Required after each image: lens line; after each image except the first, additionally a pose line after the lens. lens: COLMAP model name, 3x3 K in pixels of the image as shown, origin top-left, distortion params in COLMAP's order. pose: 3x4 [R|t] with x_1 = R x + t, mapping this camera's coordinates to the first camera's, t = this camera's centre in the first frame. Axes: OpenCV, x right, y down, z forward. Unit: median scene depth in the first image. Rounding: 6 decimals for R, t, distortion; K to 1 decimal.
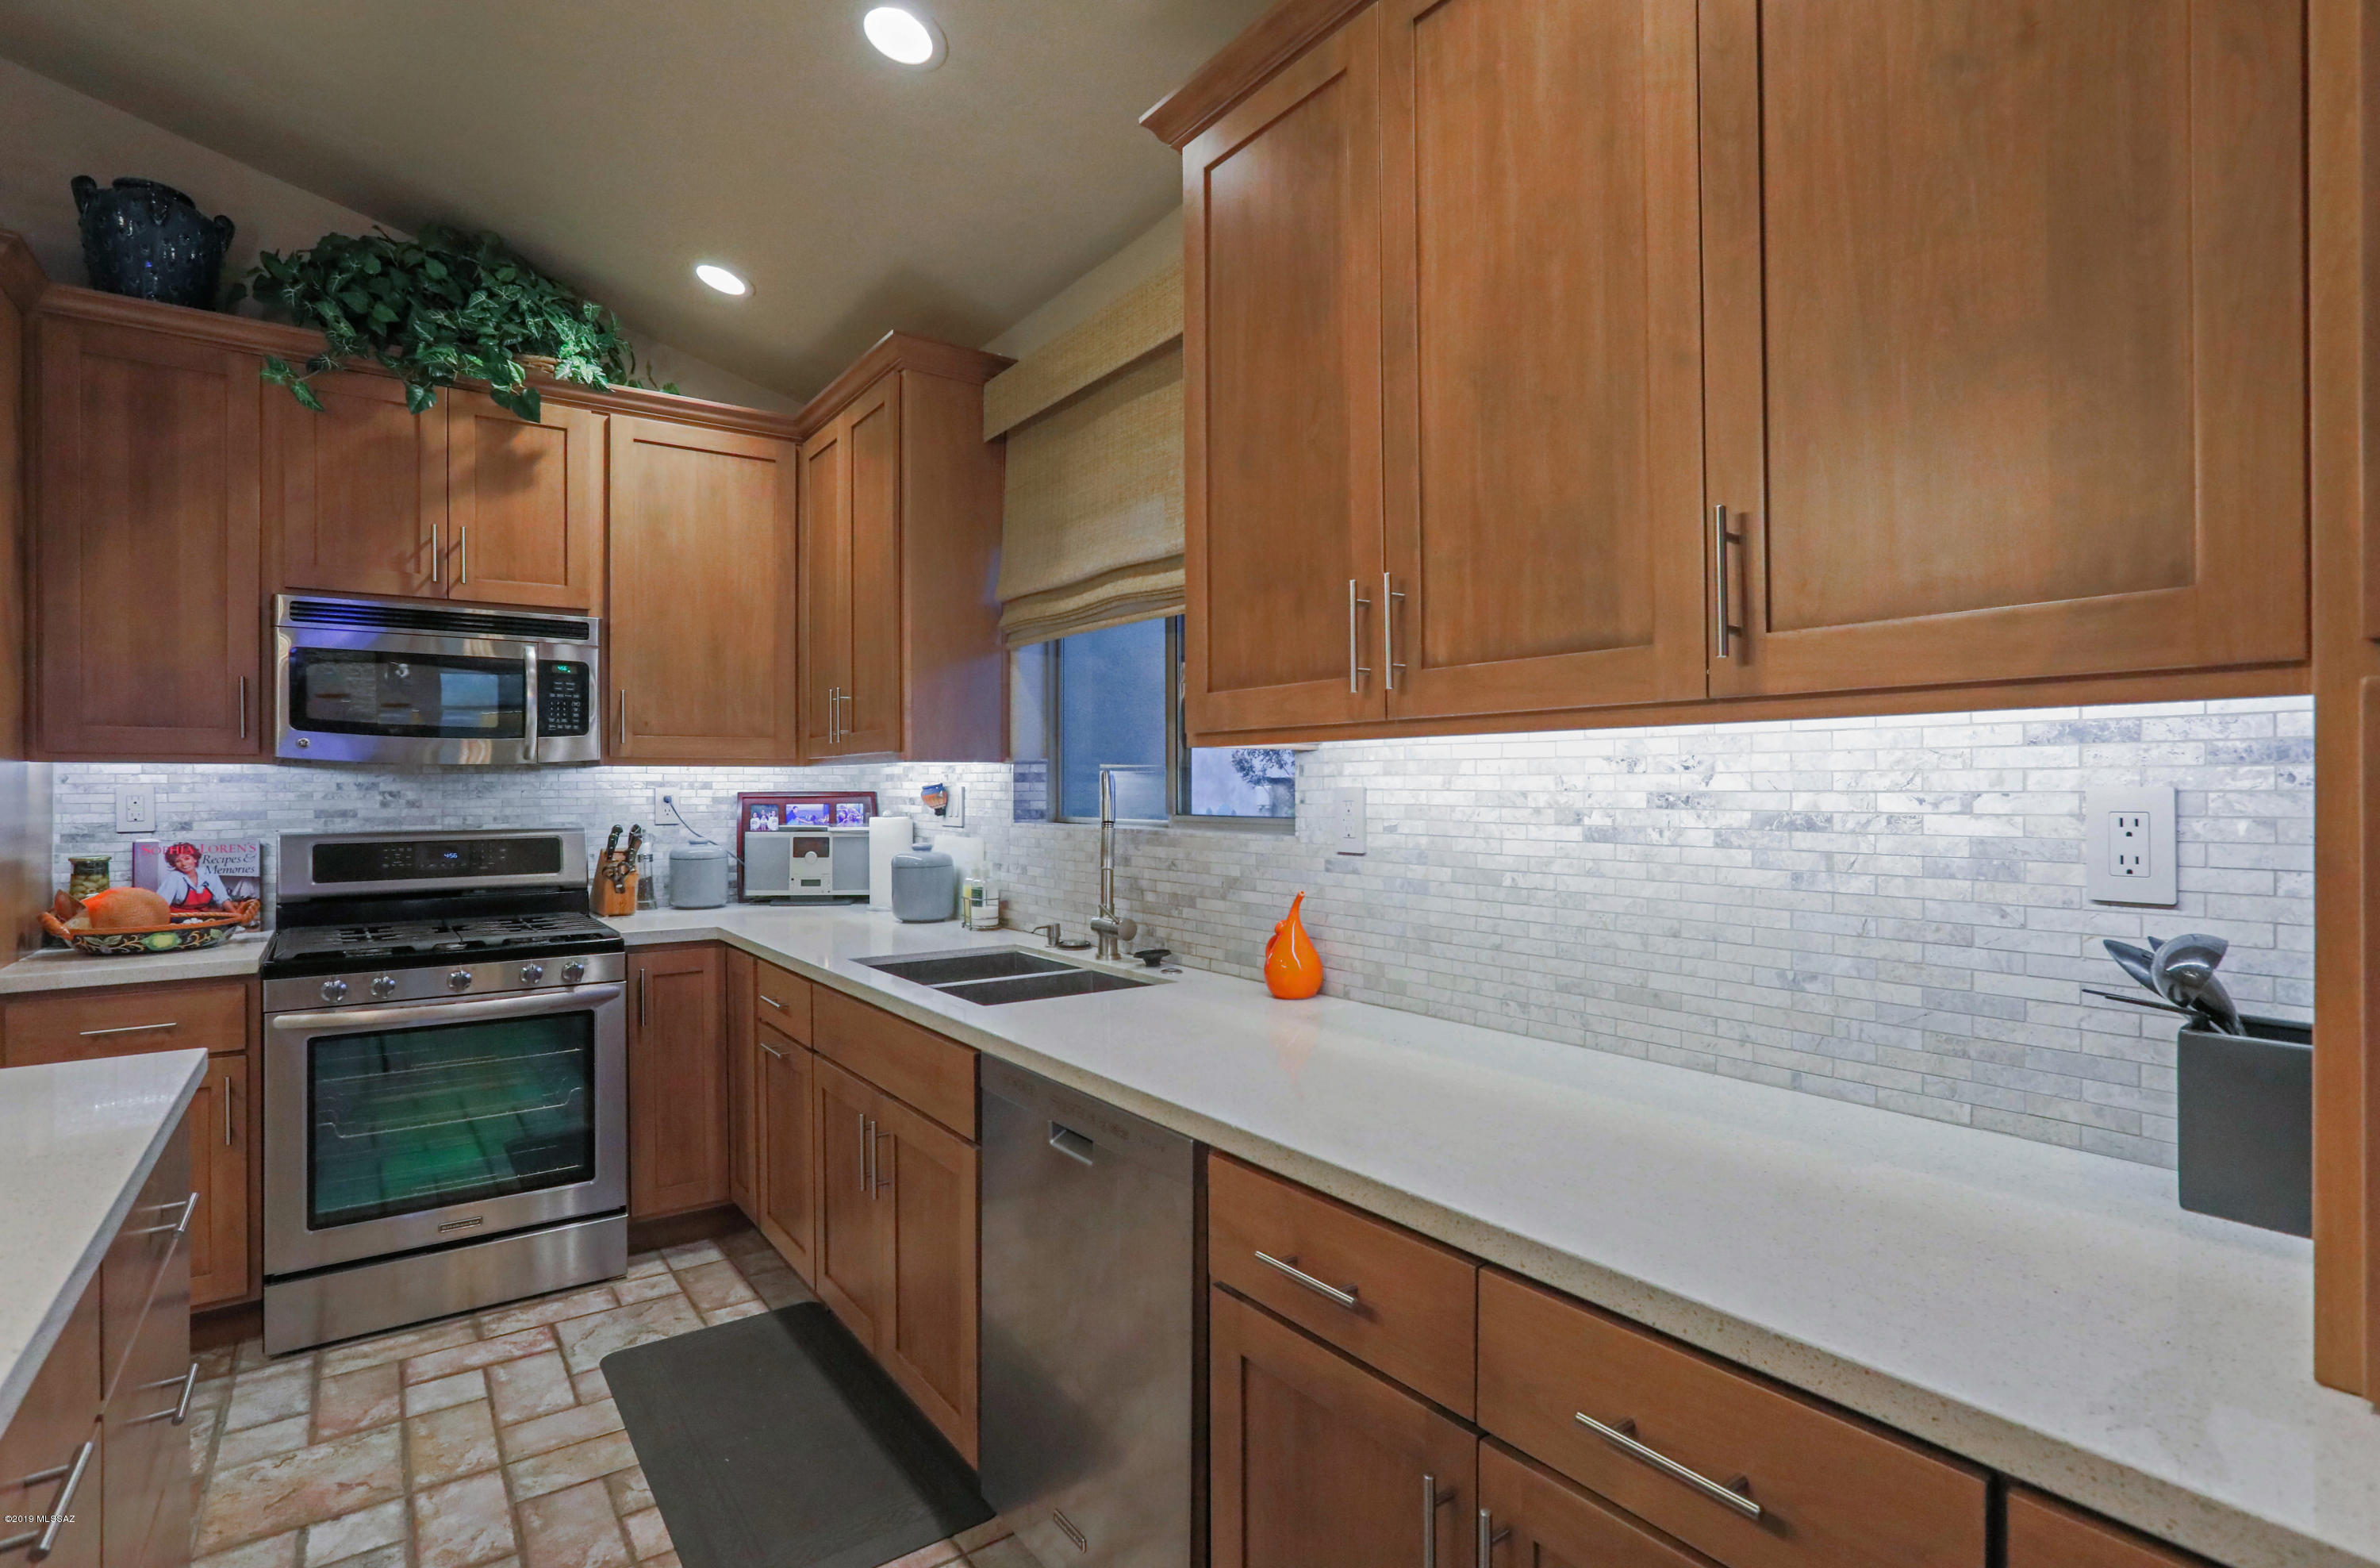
lens RADIAL K [[1146.5, 0, 1186.0], [0, 1146.5, 782.2], [0, 0, 1]] dist [-0.022329, 0.013127]
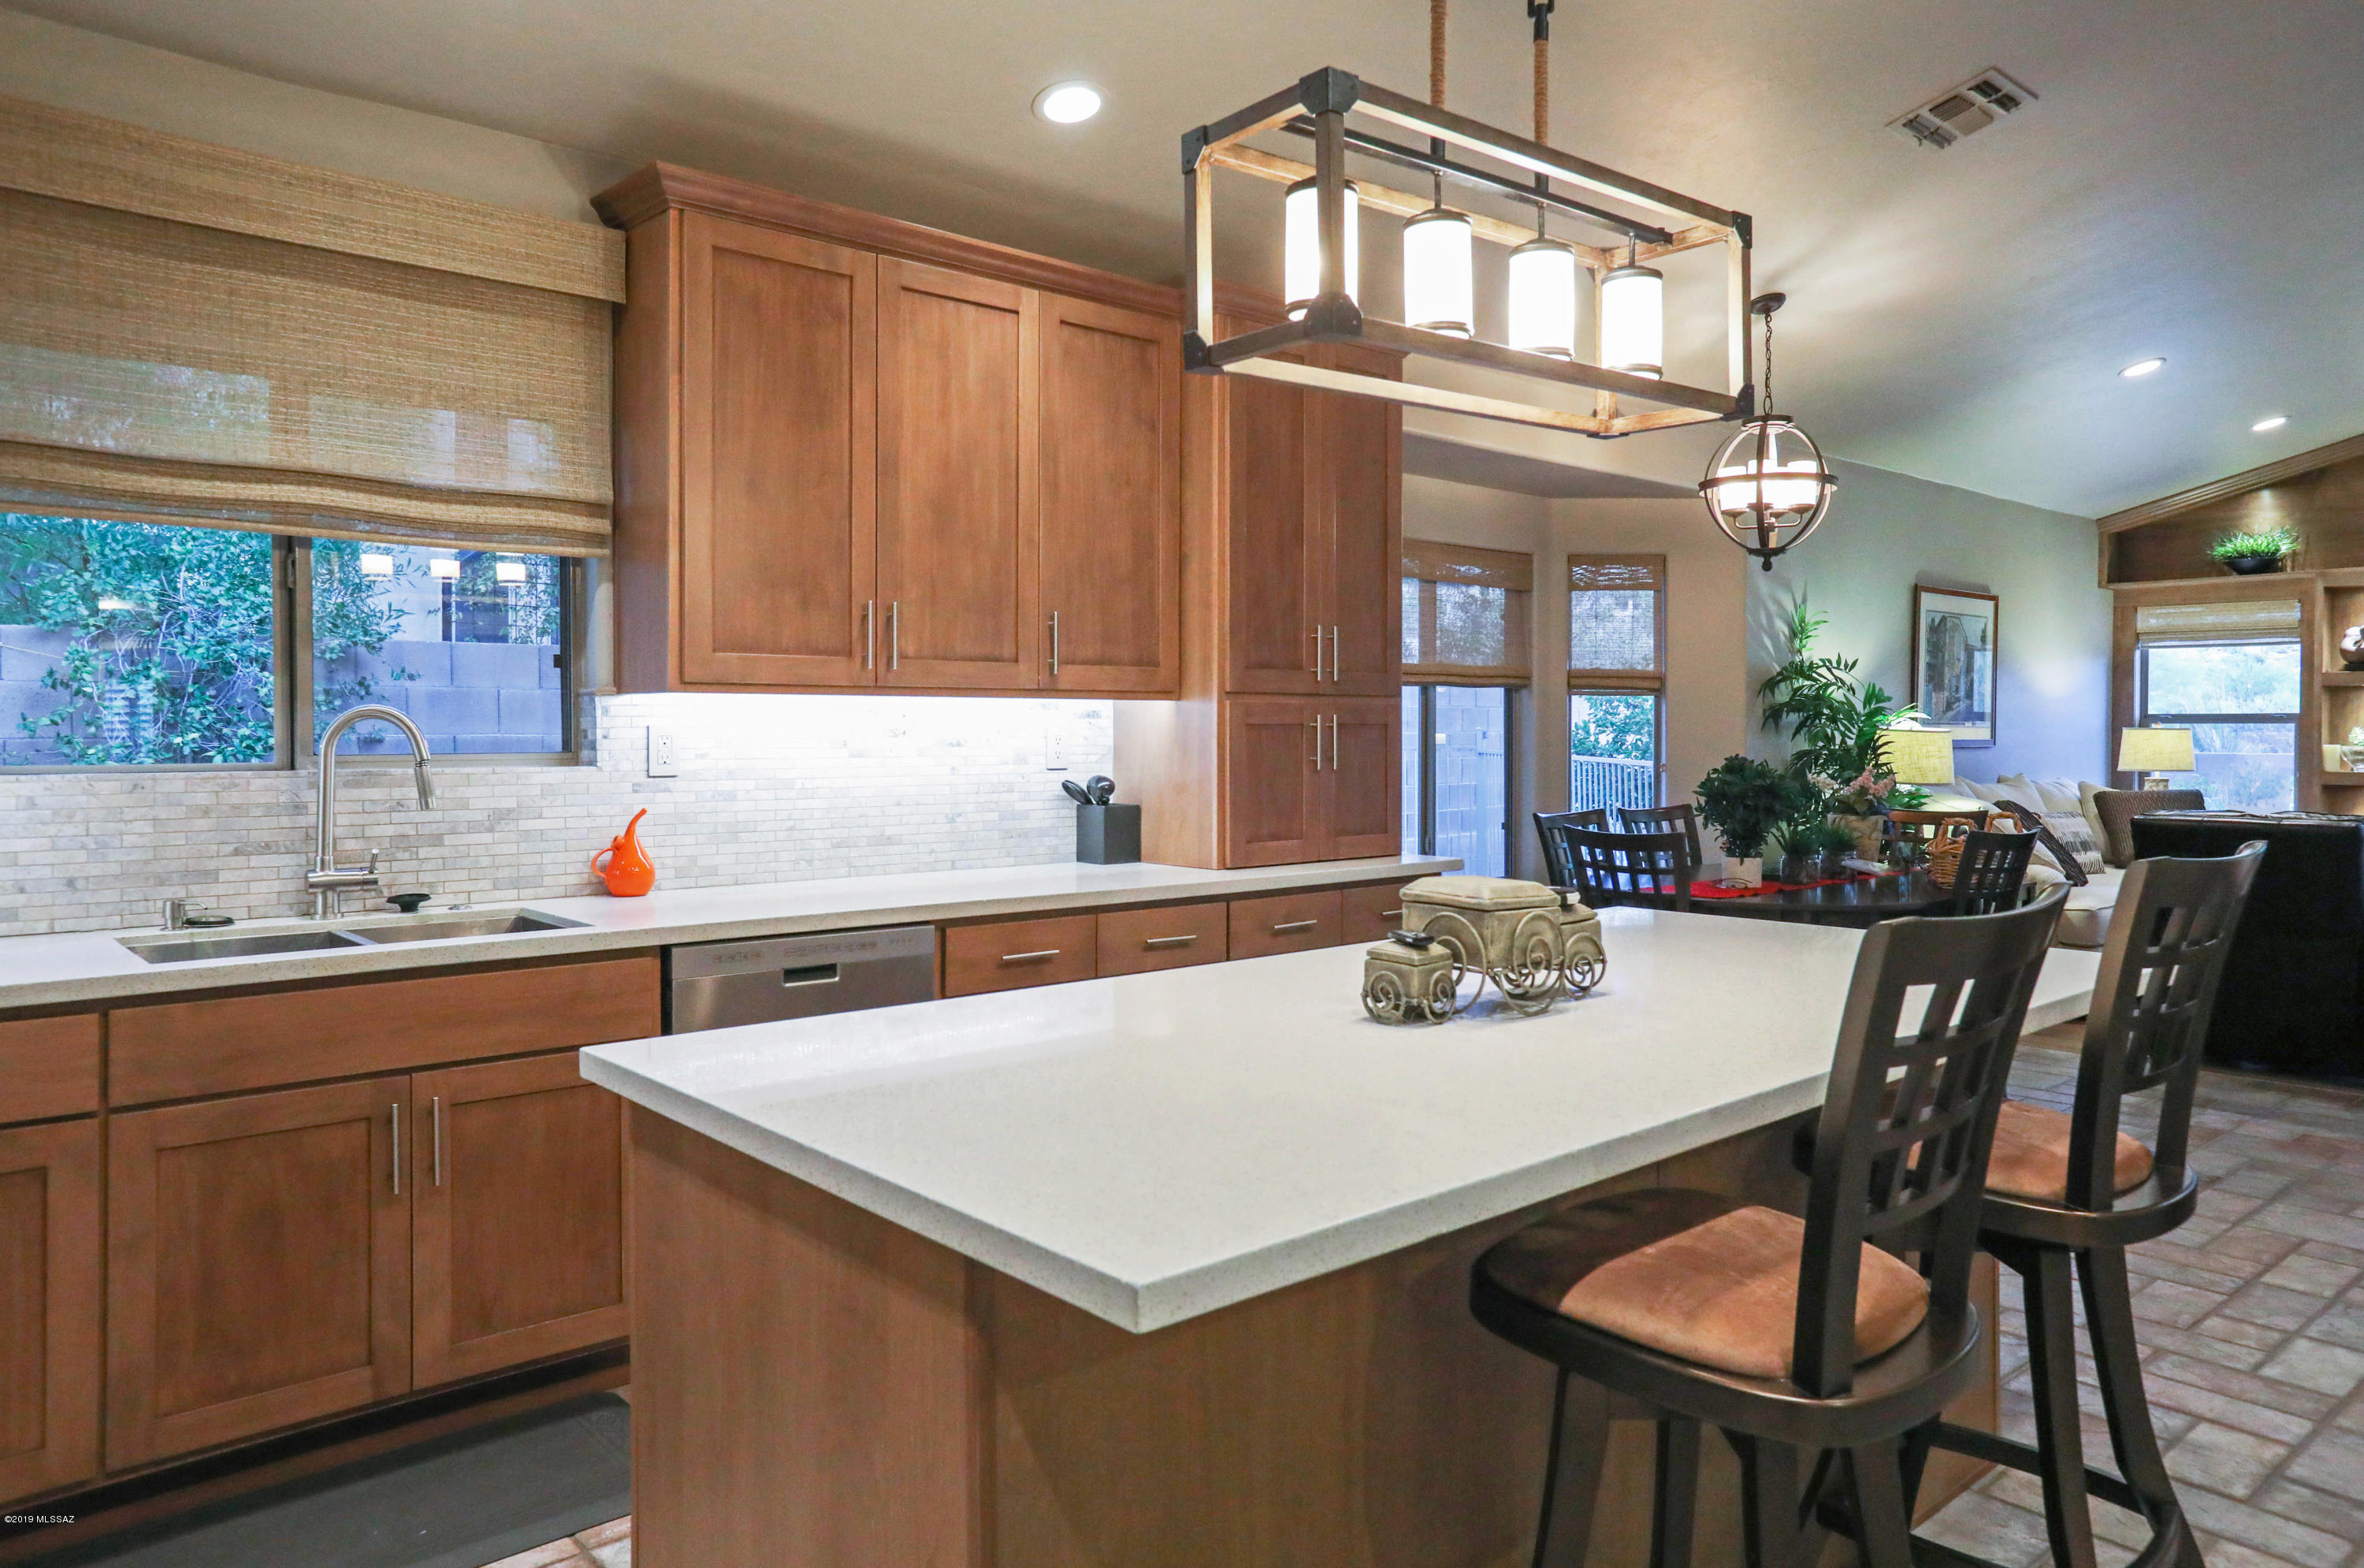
lens RADIAL K [[1522.1, 0, 1212.8], [0, 1522.1, 740.1], [0, 0, 1]] dist [0.002313, 0.007392]
pose [[-0.081906, -0.003188, 0.996635, -1.256808], [-0.003751, 0.999989, 0.002890, 0.011072], [-0.996633, -0.003501, -0.081917, 0.409268]]
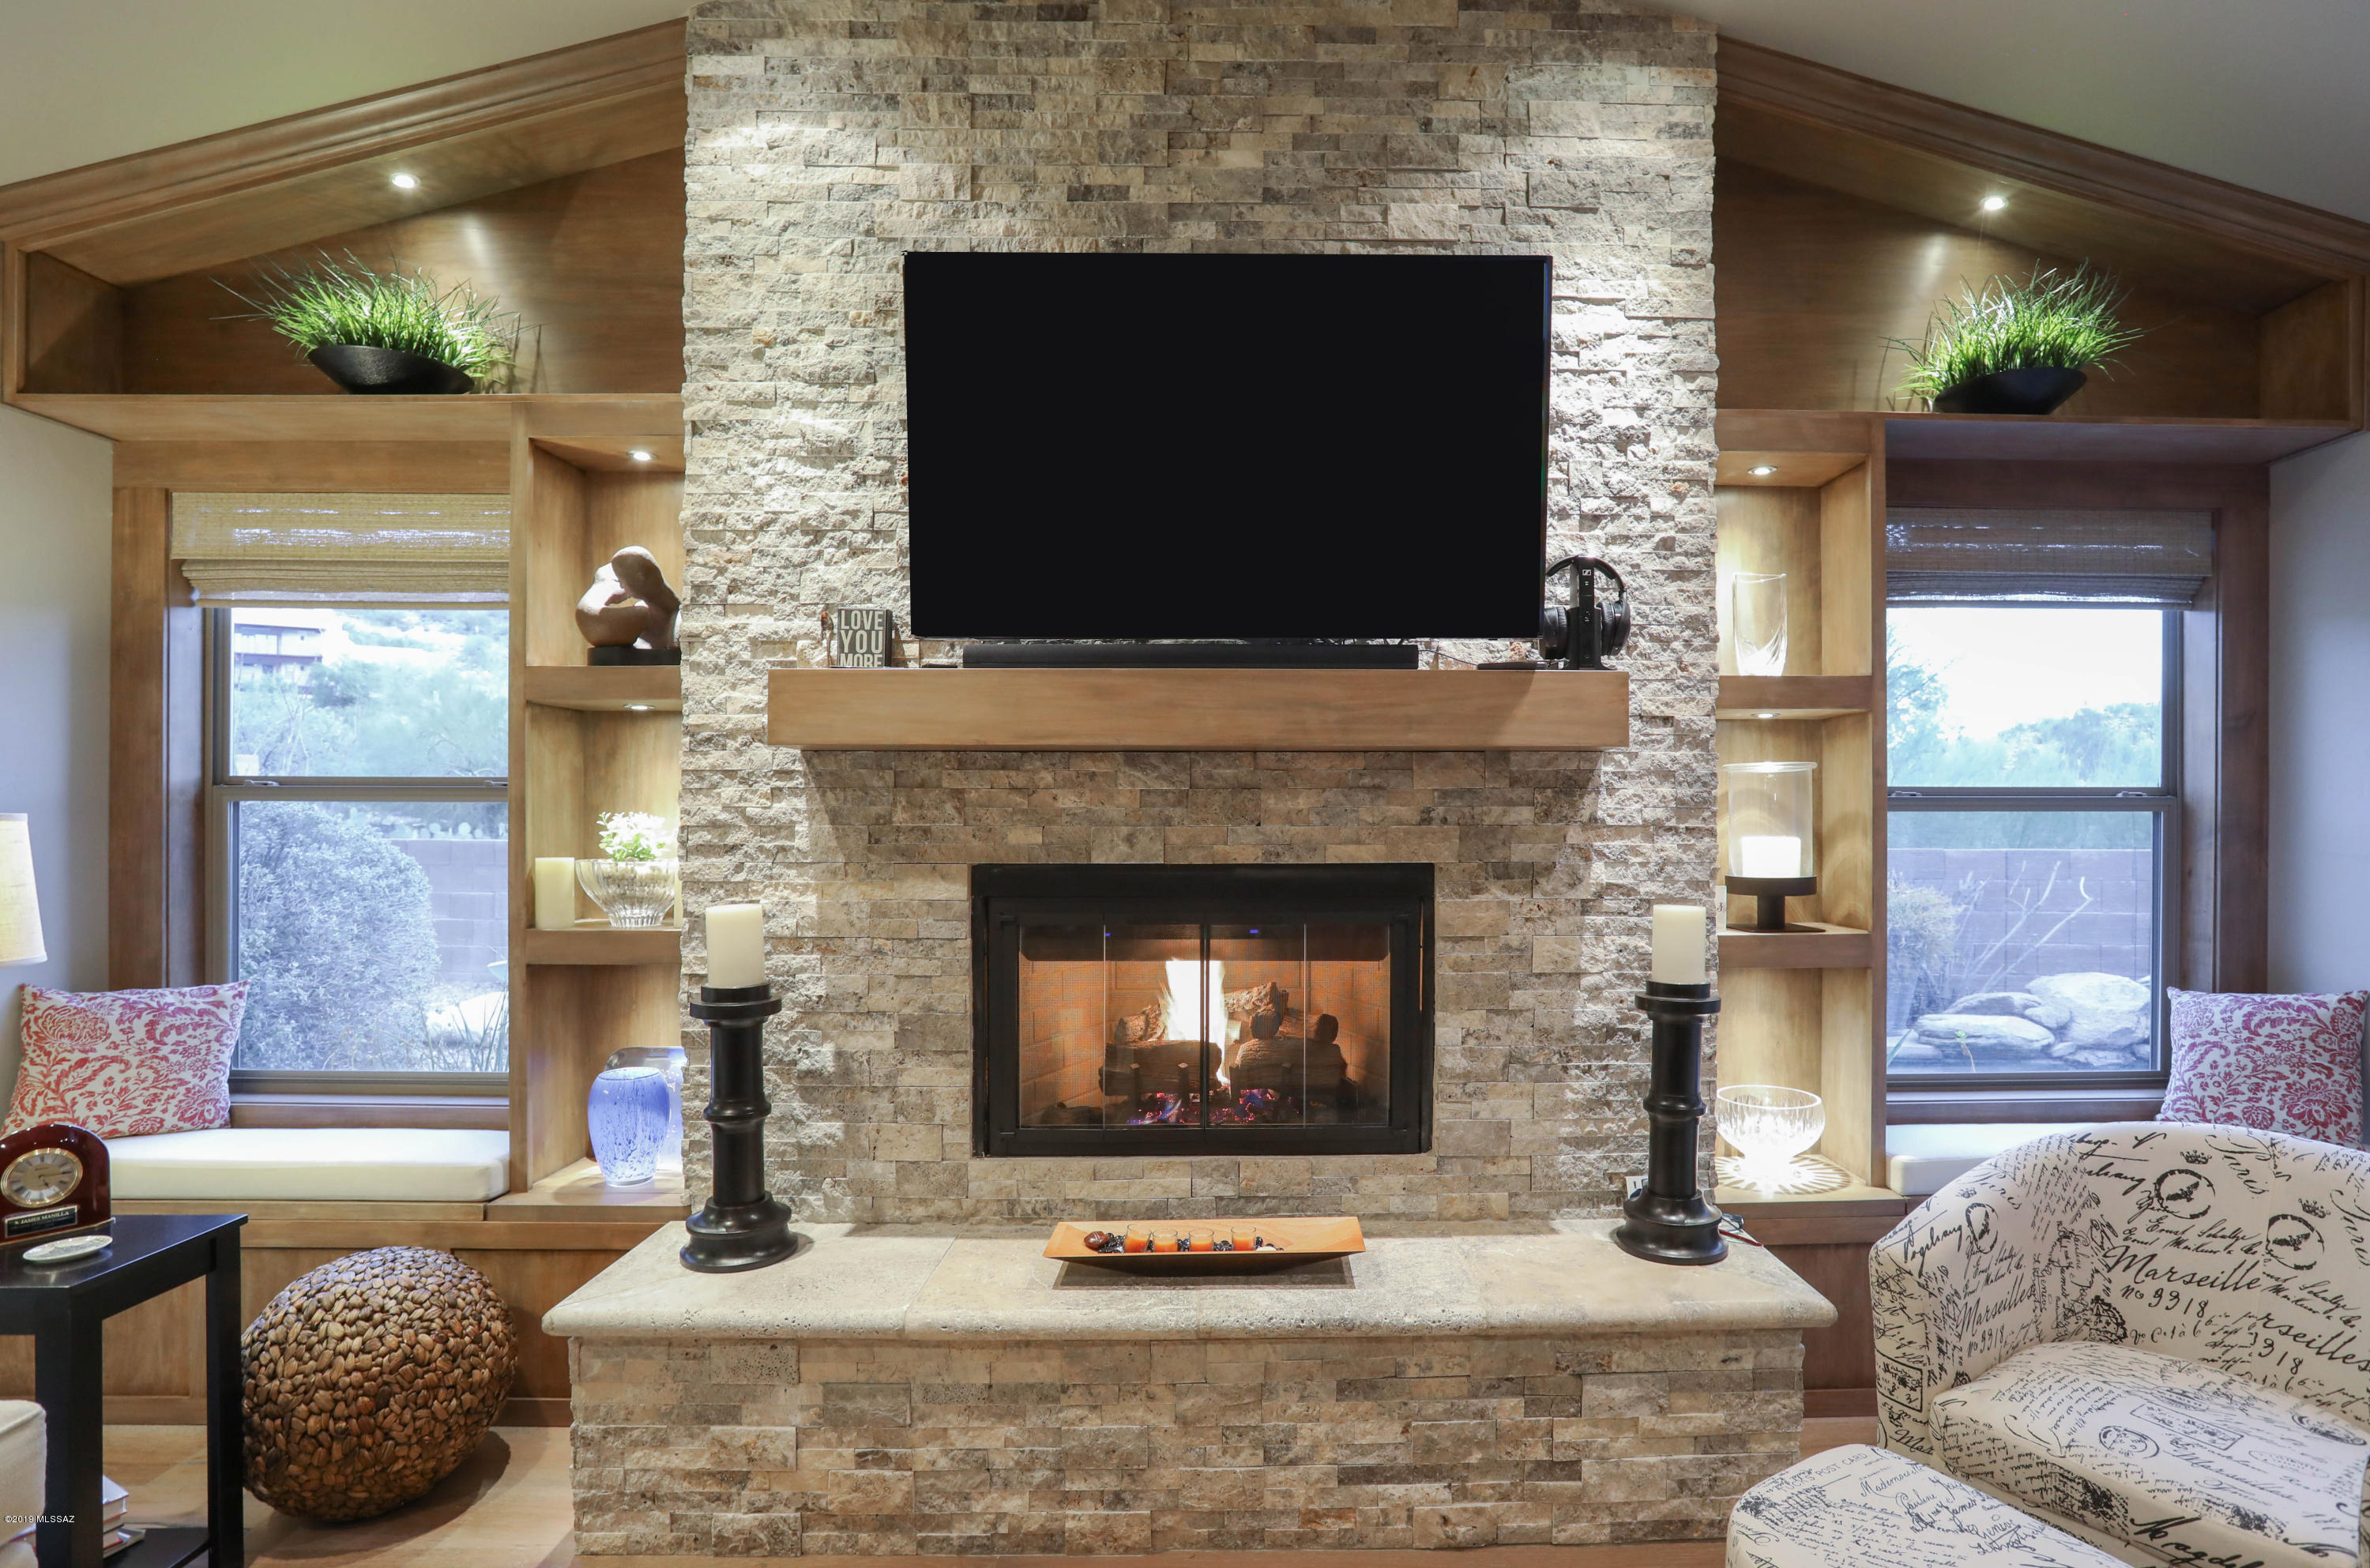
lens RADIAL K [[1194.2, 0, 1280.2], [0, 1194.2, 814.8], [0, 0, 1]] dist [-0.043040, 0.011496]
pose [[-0.813707, 0.001237, 0.581275, 0.761999], [-0.001597, 0.999989, -0.004364, -0.008880], [-0.581274, -0.004479, -0.813696, -1.808864]]
